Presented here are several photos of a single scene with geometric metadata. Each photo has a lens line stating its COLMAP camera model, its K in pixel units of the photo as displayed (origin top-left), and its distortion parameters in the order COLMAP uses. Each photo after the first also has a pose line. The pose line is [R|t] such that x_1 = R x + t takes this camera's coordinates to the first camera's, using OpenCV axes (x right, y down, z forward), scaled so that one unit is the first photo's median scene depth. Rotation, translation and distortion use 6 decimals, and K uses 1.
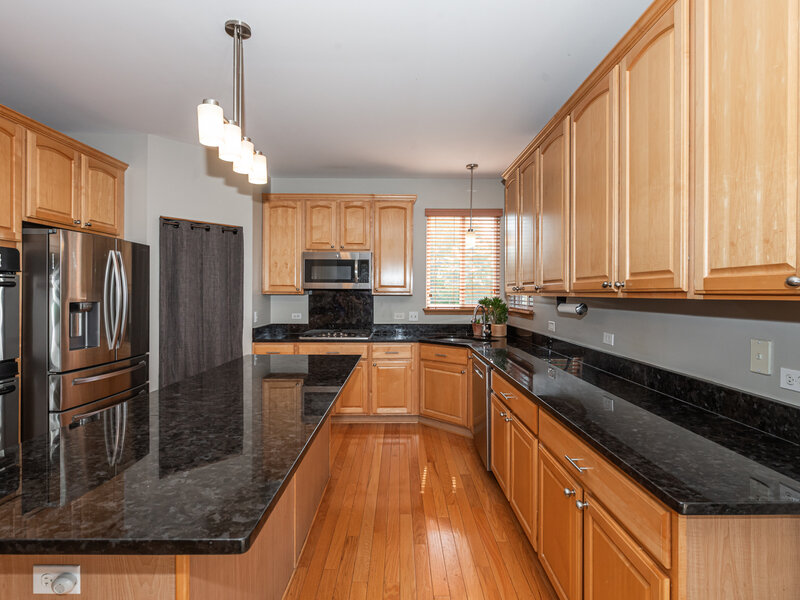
lens RADIAL K [[388.6, 0, 391.4], [0, 388.6, 297.6], [0, 0, 1]] dist [-0.003448, -0.000909]
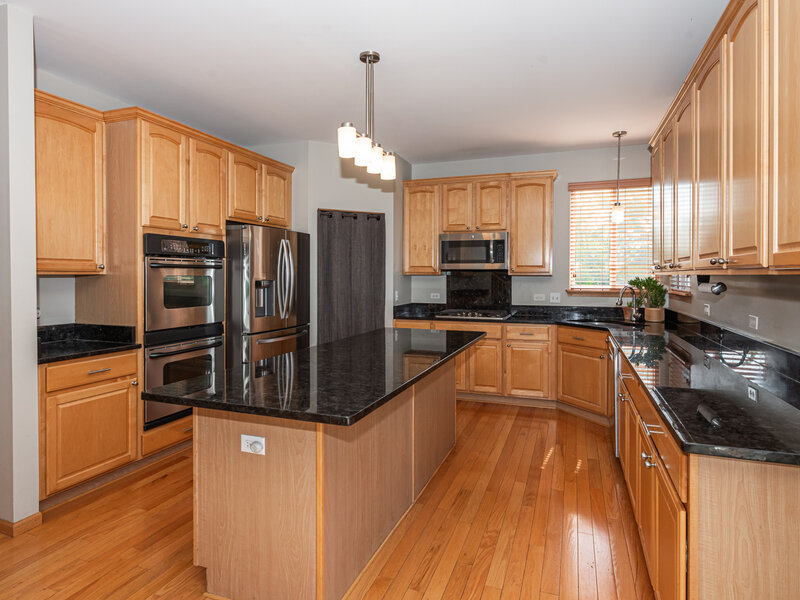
lens RADIAL K [[423.8, 0, 413.8], [0, 423.8, 282.5], [0, 0, 1]] dist [-0.007091, 0.001321]
pose [[0.946769, 0.001710, -0.321909, 0.088101], [0.000225, 0.999982, 0.005975, 0.006519], [0.321914, -0.005730, 0.946752, -0.117642]]
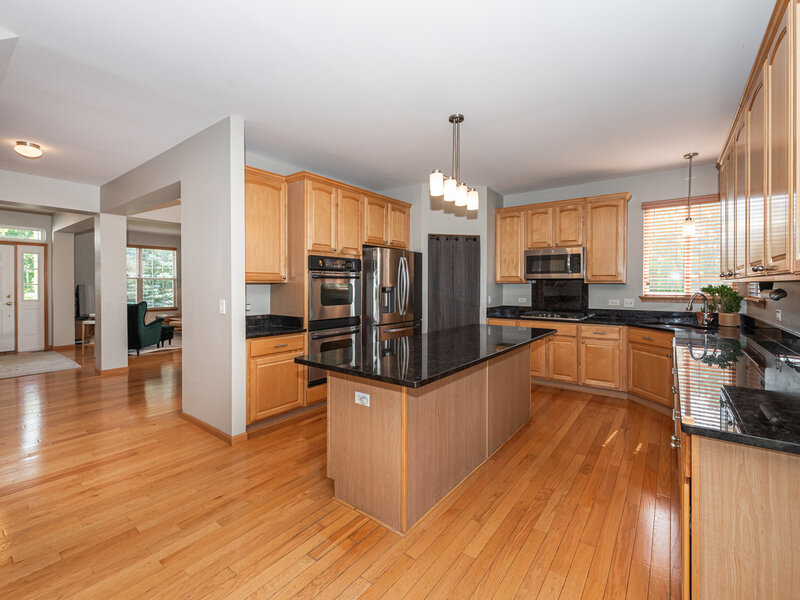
lens RADIAL K [[332.0, 0, 429.4], [0, 332.0, 288.3], [0, 0, 1]] dist [-0.003164, -0.000637]
pose [[0.831609, 0.002408, -0.555357, 0.150243], [-0.002221, 0.999997, 0.001011, 0.010315], [0.555358, 0.000392, 0.831612, -0.115961]]
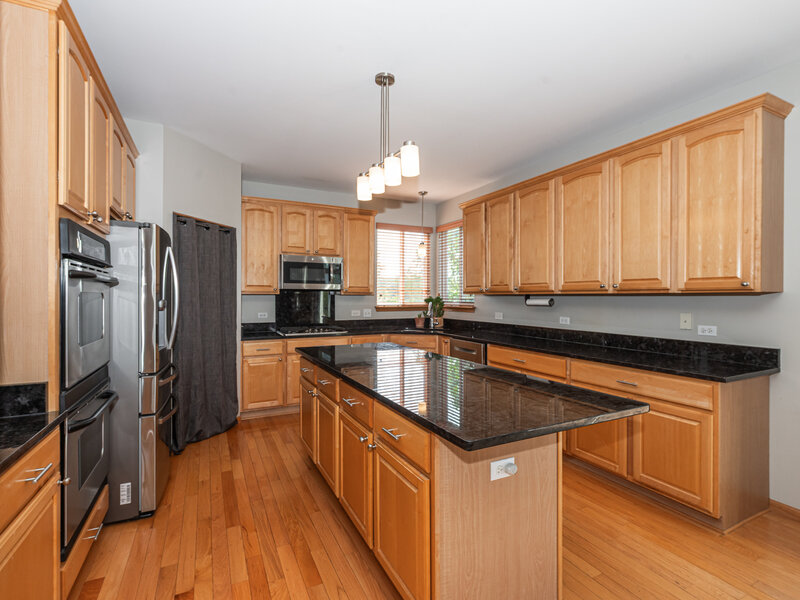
lens RADIAL K [[361.0, 0, 394.7], [0, 361.0, 300.4], [0, 0, 1]] dist [0.001982, -0.000251]
pose [[0.910439, -0.007719, 0.413570, -0.447648], [0.007022, 0.999970, 0.003204, 0.009120], [-0.413583, -0.000013, 0.910467, -0.038130]]
